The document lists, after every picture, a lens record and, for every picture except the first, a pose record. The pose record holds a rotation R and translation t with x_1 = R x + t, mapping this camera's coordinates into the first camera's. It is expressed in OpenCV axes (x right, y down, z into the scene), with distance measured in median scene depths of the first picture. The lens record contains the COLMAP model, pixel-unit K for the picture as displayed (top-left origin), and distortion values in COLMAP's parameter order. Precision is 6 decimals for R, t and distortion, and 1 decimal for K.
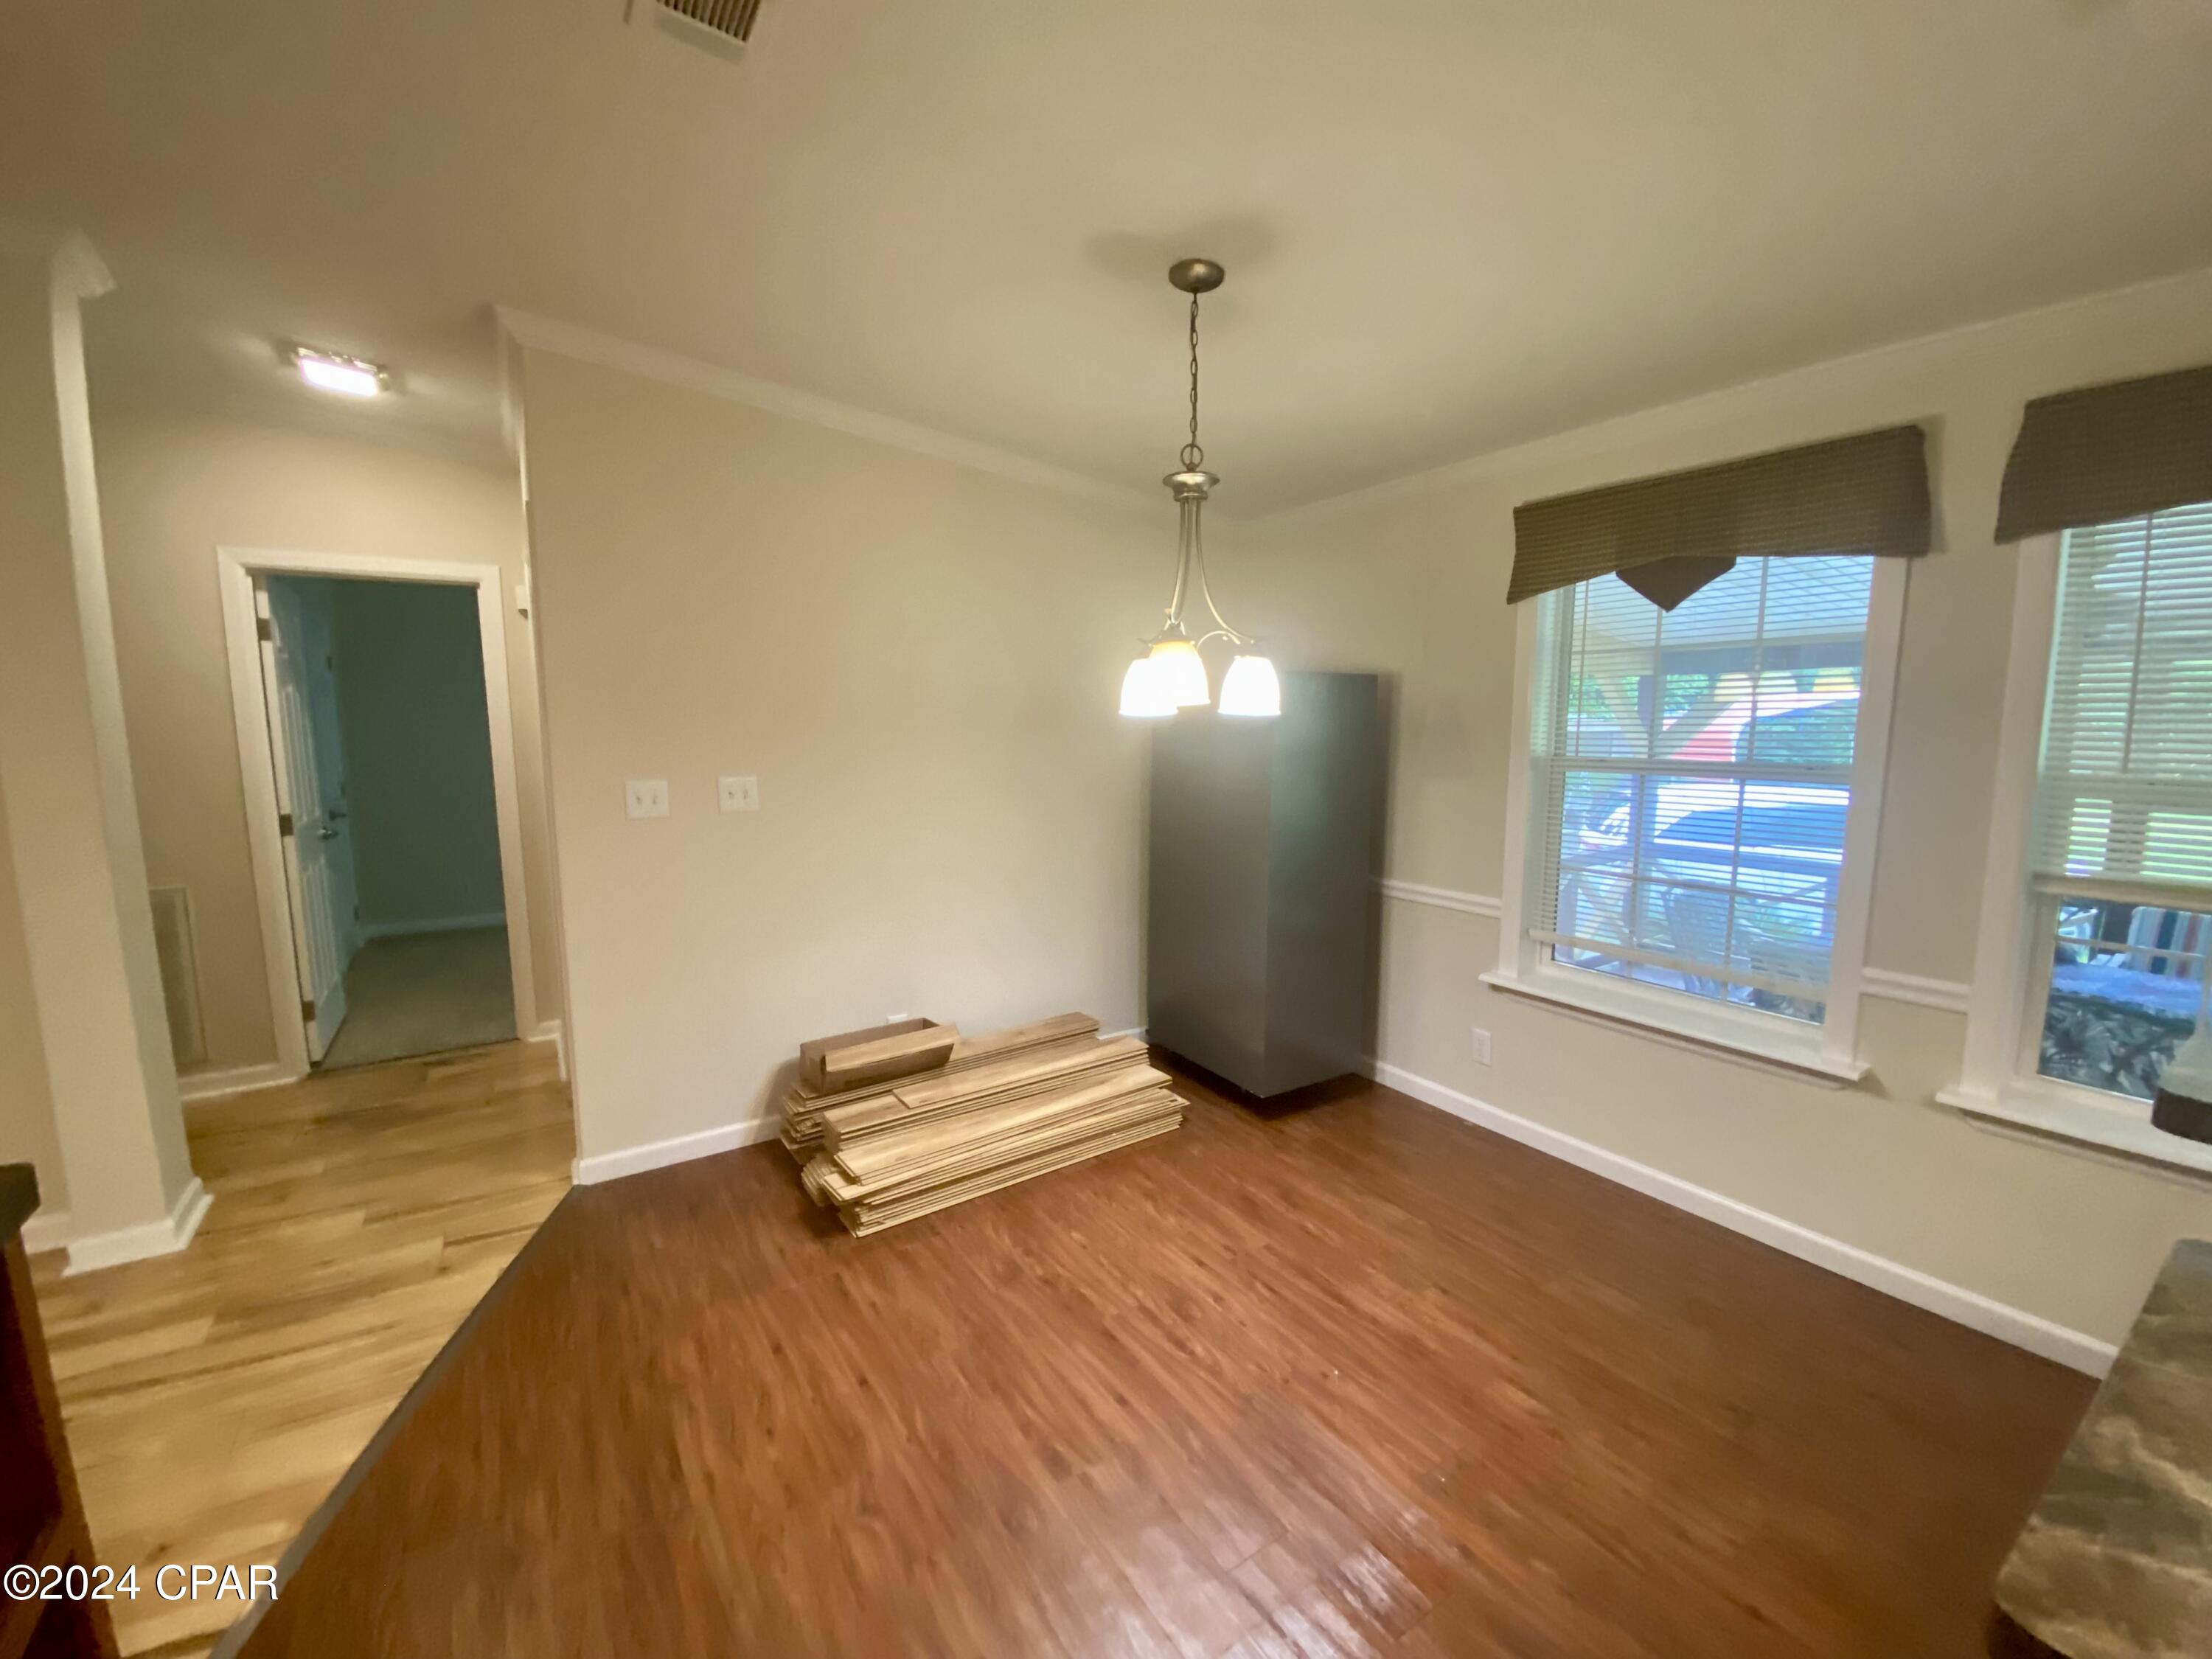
lens RADIAL K [[904.1, 0, 1106.0], [0, 904.1, 829.5], [0, 0, 1]] dist [-0.000514, -0.000085]
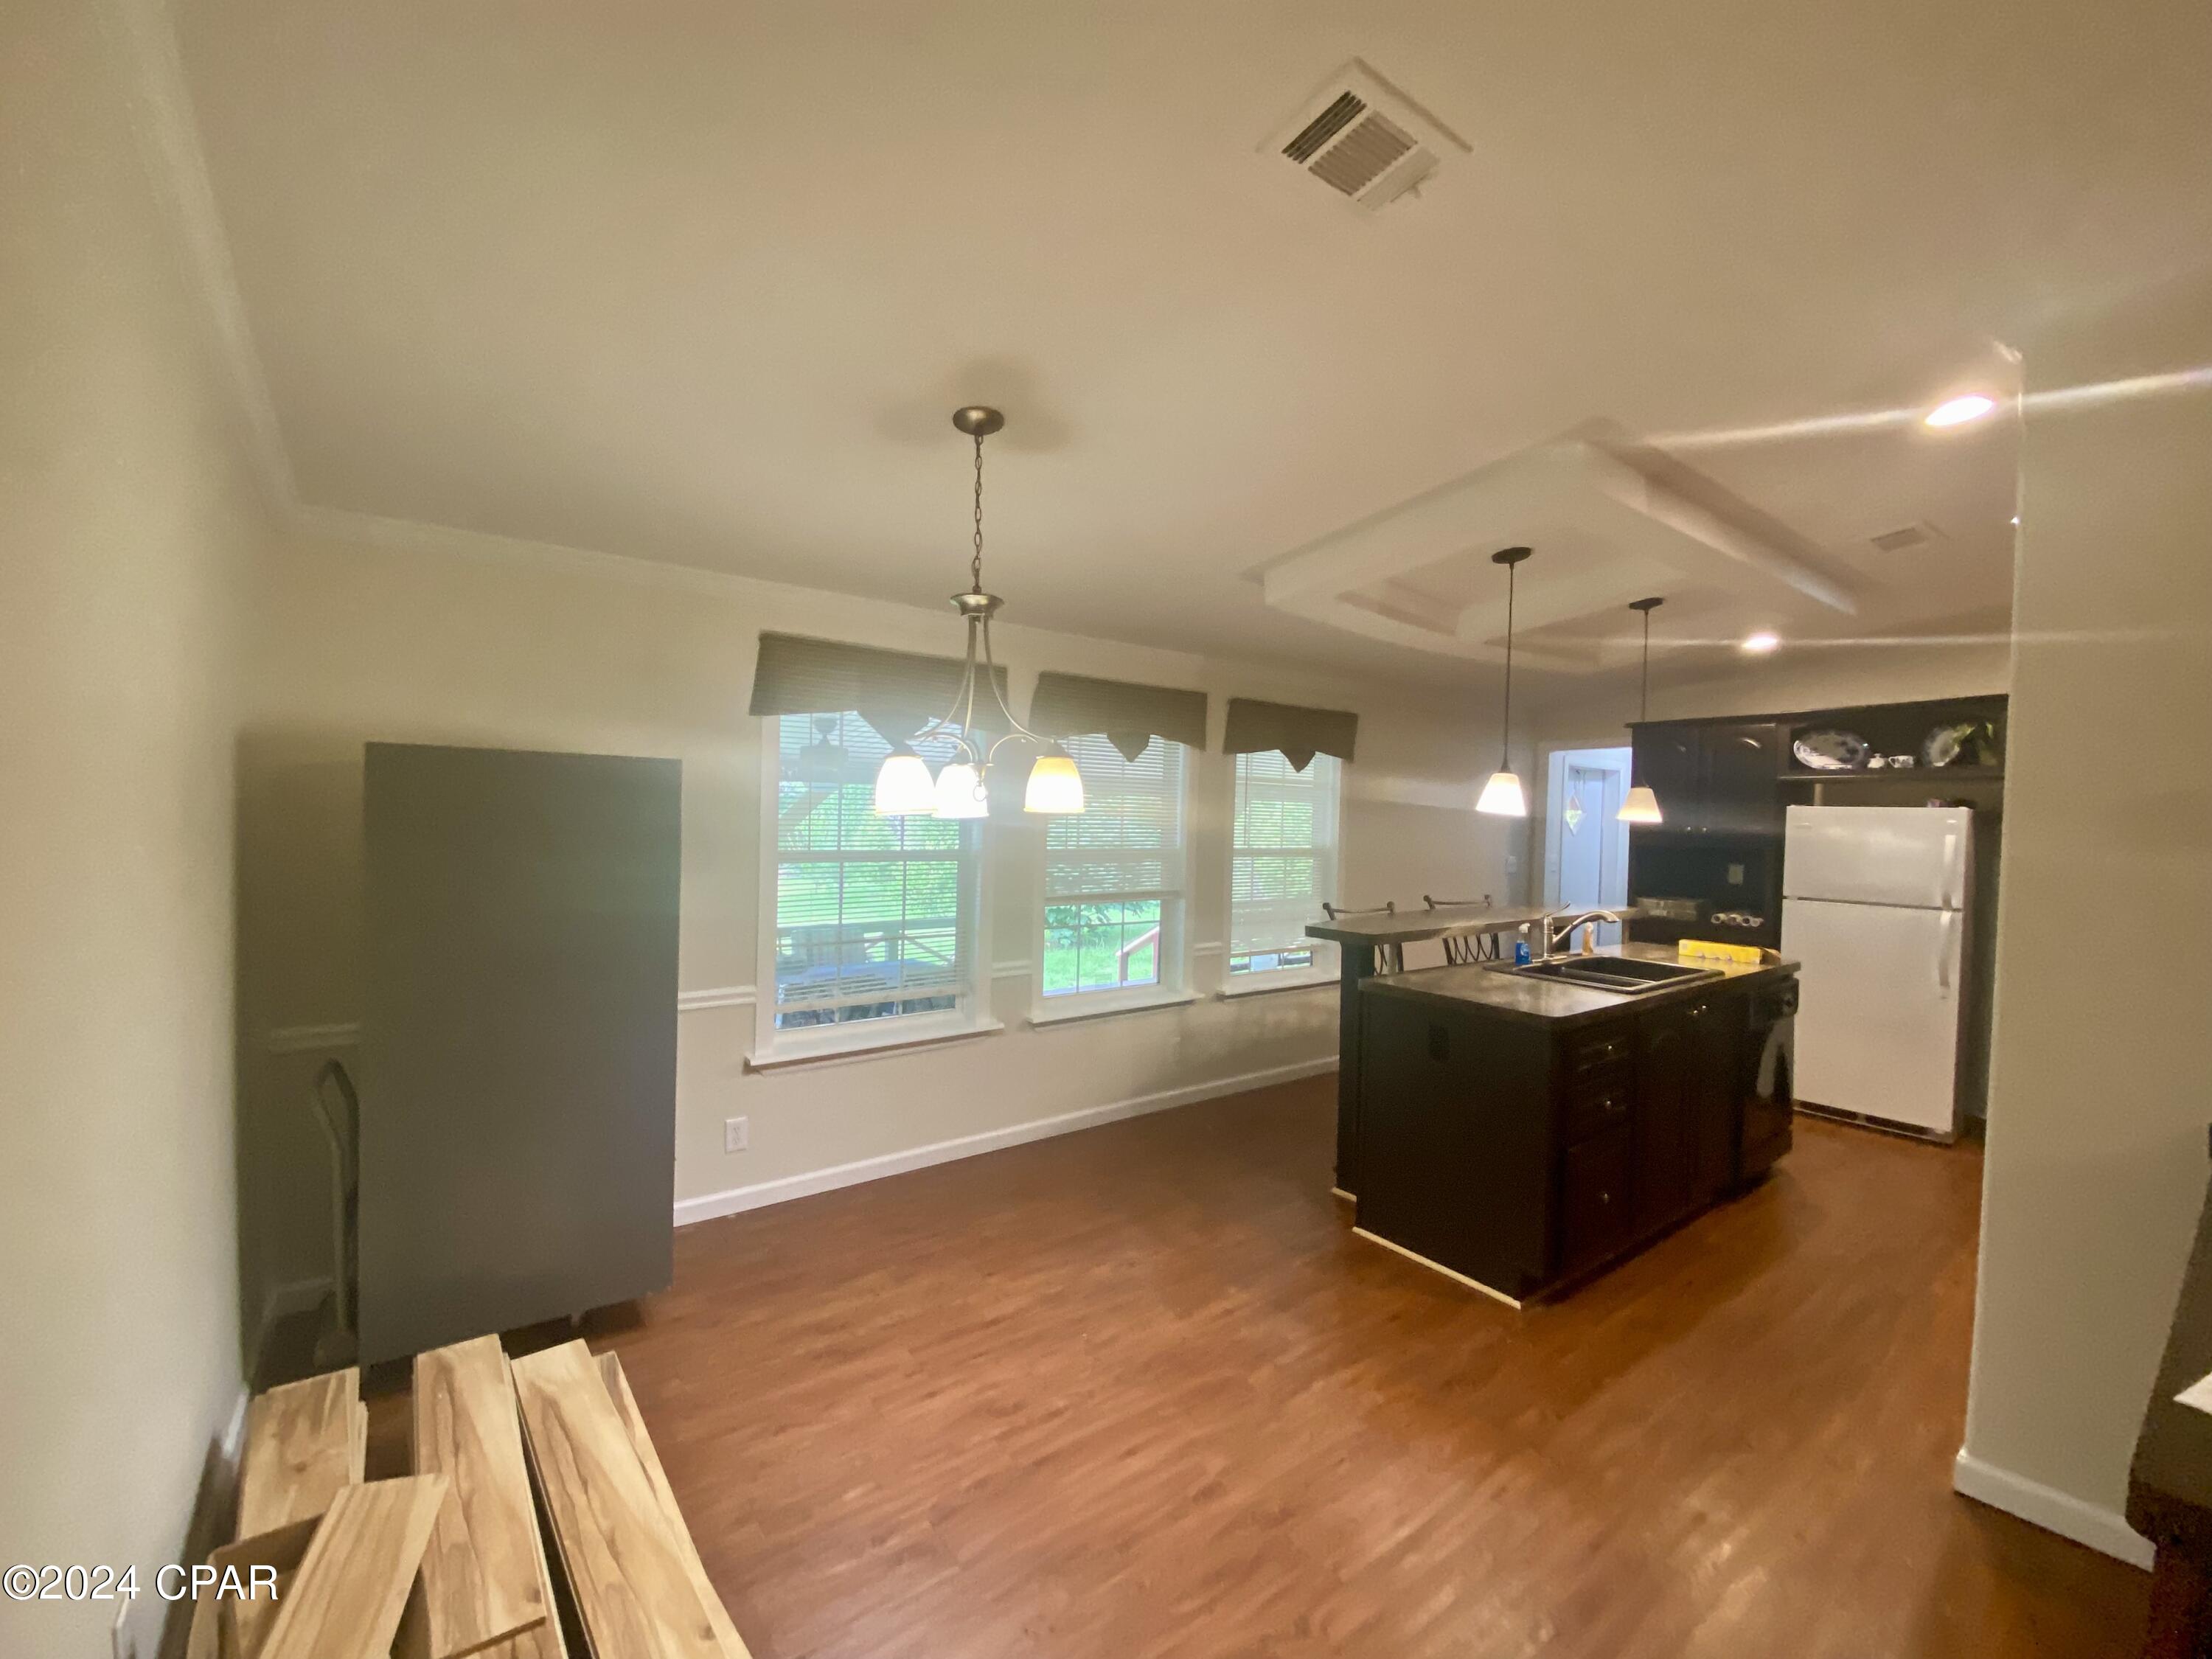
lens RADIAL K [[881.3, 0, 1106.0], [0, 881.3, 829.5], [0, 0, 1]] dist [-0.033568, 0.000023]
pose [[-0.049755, -0.012912, 0.998678, -0.885725], [0.123585, 0.992152, 0.018984, -0.107404], [-0.991086, 0.124366, -0.047769, 0.879806]]
